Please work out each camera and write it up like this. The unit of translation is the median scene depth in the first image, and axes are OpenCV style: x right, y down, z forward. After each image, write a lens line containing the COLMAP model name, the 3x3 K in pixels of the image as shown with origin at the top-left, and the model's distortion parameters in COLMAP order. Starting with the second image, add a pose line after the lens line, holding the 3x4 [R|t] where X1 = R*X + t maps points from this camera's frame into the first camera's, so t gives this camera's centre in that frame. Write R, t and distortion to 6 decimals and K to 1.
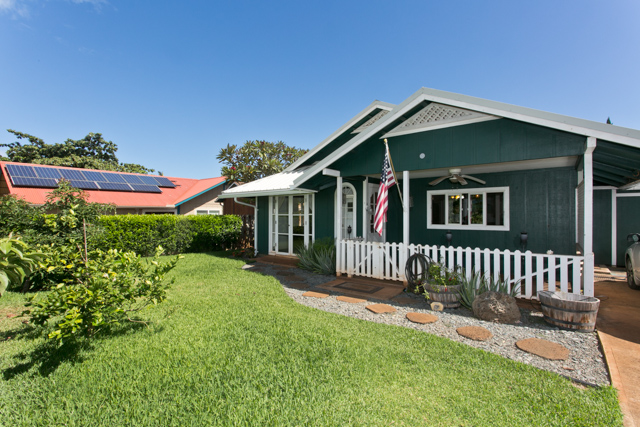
lens RADIAL K [[317.3, 0, 321.7], [0, 317.3, 211.4], [0, 0, 1]] dist [0.001074, -0.001621]
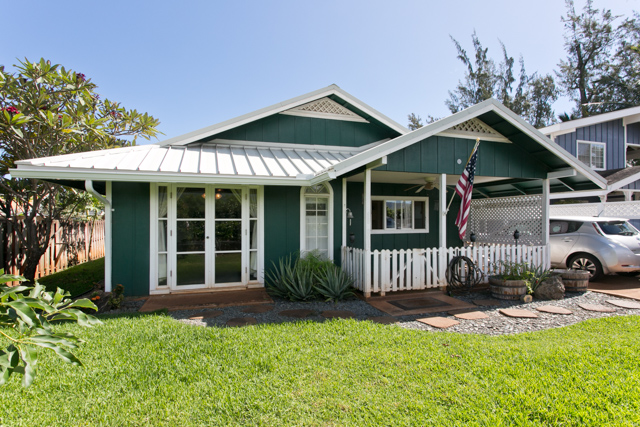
lens RADIAL K [[317.3, 0, 319.6], [0, 317.3, 224.5], [0, 0, 1]] dist [0.001074, -0.001621]
pose [[0.538143, -0.005341, 0.842837, -0.687865], [-0.003992, 0.999953, 0.008886, 0.019629], [-0.842844, -0.008147, 0.538096, 0.709682]]
